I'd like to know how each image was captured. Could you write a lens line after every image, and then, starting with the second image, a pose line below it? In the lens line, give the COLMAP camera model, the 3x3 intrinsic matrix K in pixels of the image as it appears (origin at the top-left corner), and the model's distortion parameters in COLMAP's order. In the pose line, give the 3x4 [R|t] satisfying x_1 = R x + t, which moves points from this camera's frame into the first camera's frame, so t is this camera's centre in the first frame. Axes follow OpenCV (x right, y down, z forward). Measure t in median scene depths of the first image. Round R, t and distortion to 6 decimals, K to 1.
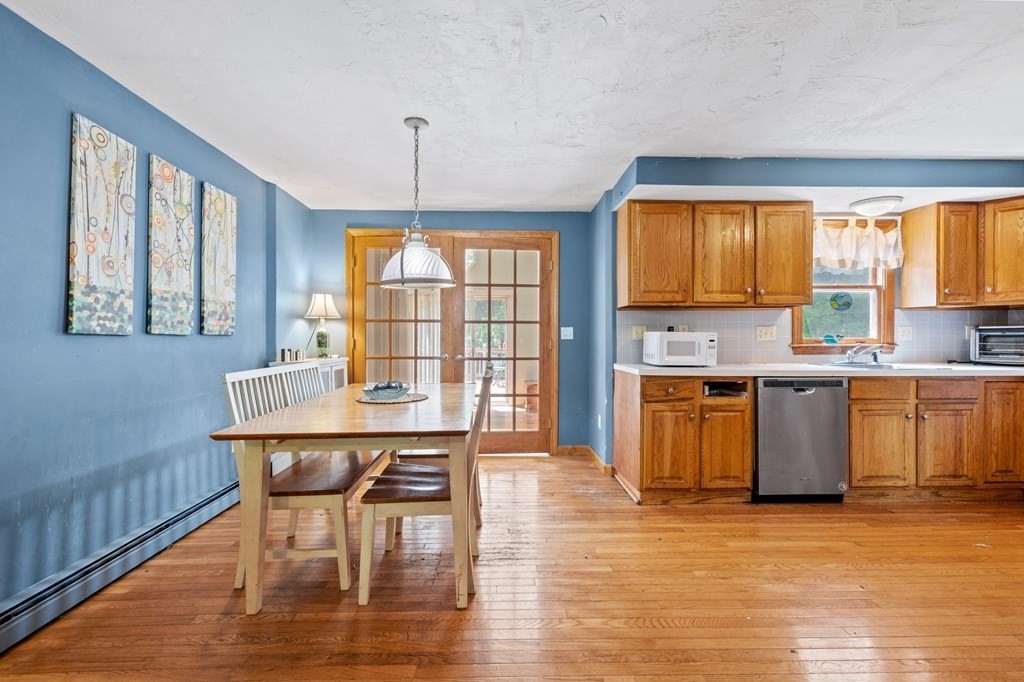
lens RADIAL K [[449.6, 0, 503.4], [0, 449.6, 340.5], [0, 0, 1]] dist [0.001696, 0.000282]
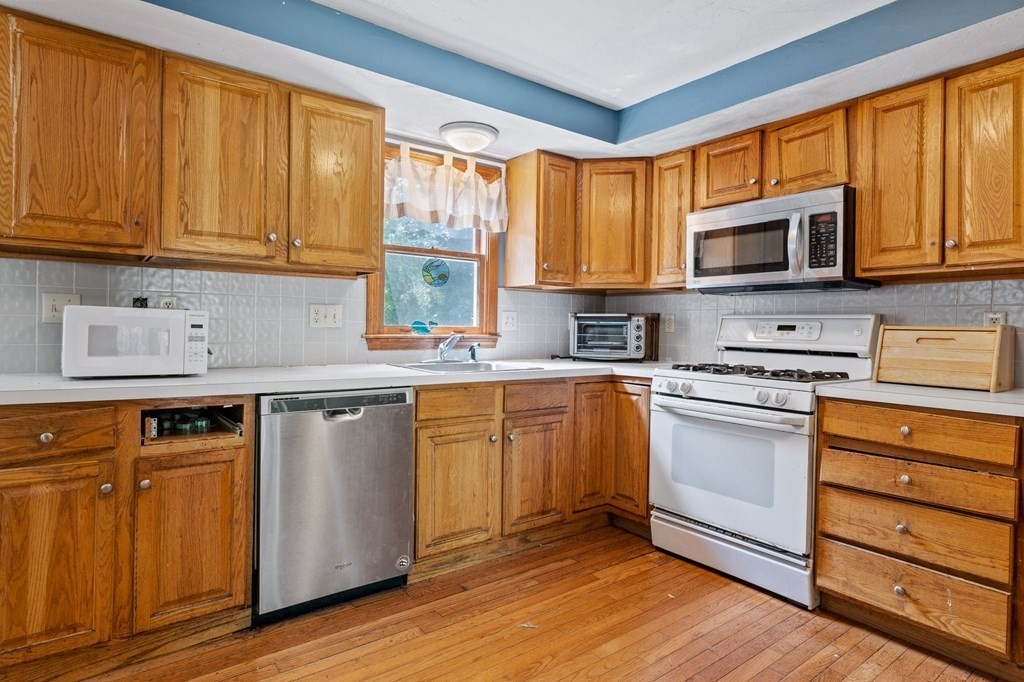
lens RADIAL K [[558.2, 0, 517.2], [0, 558.2, 327.3], [0, 0, 1]] dist [-0.003488, 0.000047]
pose [[0.805219, 0.013884, 0.592815, 0.409512], [-0.013219, 0.999898, -0.005462, 0.000331], [-0.592830, -0.003439, 0.805320, 0.278815]]
